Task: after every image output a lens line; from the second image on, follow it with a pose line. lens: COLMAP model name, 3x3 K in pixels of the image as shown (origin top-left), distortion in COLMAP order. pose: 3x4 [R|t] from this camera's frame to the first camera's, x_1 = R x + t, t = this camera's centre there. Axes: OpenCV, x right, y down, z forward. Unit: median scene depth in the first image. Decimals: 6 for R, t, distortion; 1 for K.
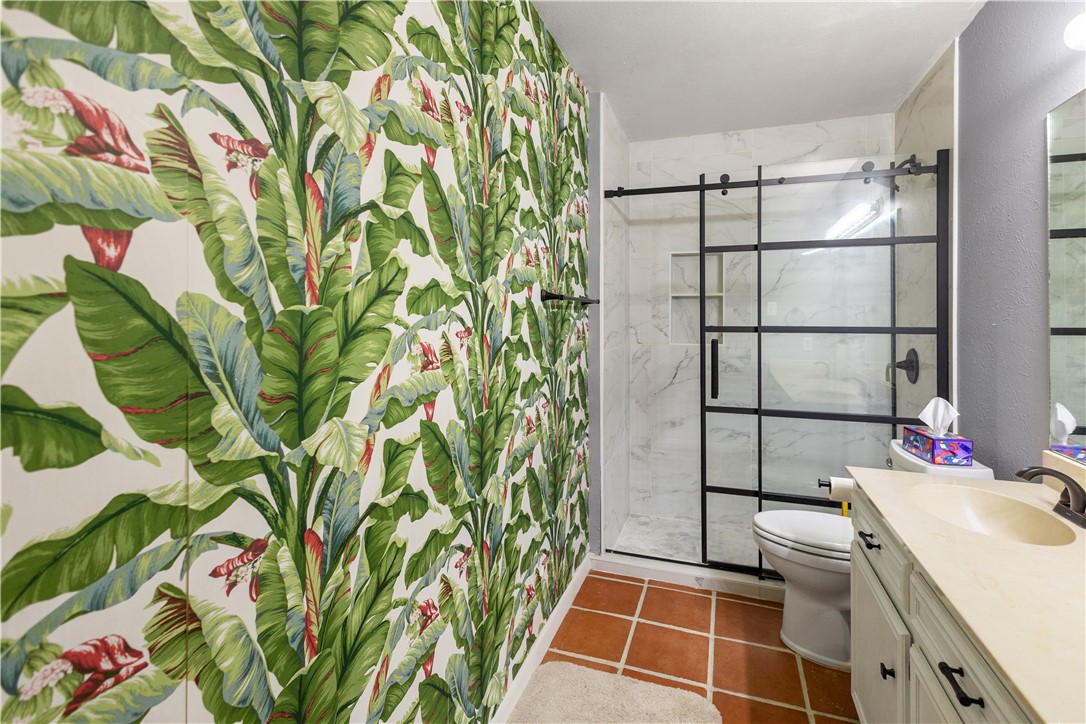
lens RADIAL K [[518.6, 0, 544.7], [0, 518.6, 315.1], [0, 0, 1]] dist [0.009819, -0.002085]
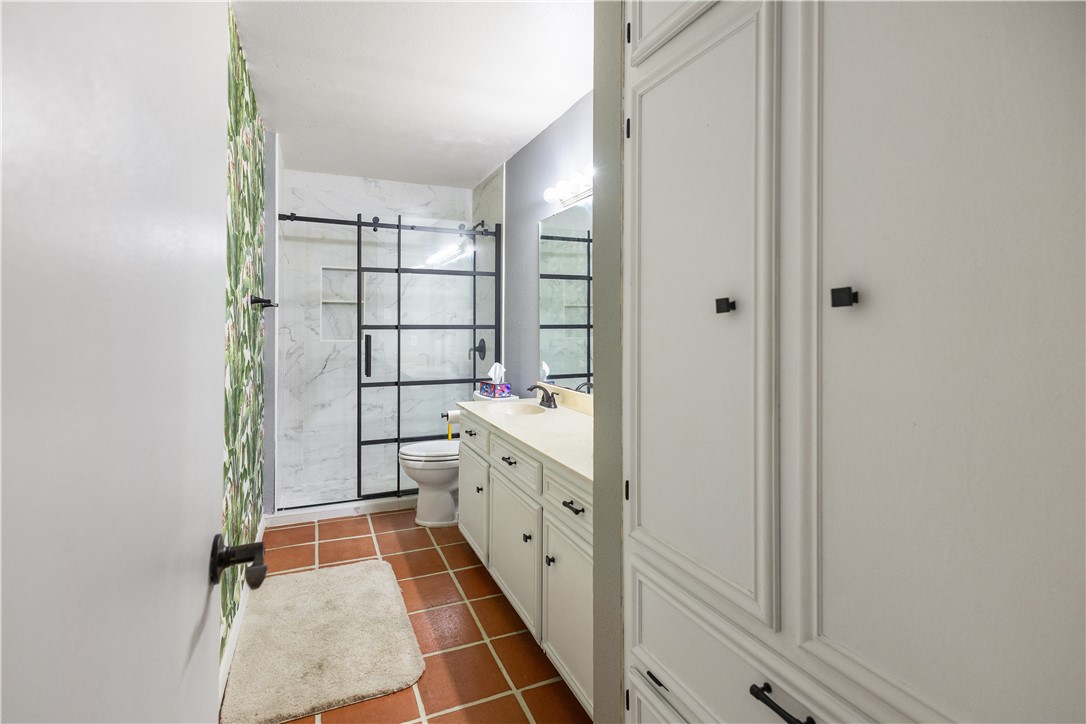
lens RADIAL K [[518.6, 0, 542.1], [0, 518.6, 325.2], [0, 0, 1]] dist [0.009819, -0.002085]
pose [[0.729361, -0.000166, 0.684129, -0.292519], [-0.005473, 0.999967, 0.006076, 0.010930], [-0.684107, -0.008176, 0.729336, -0.341675]]
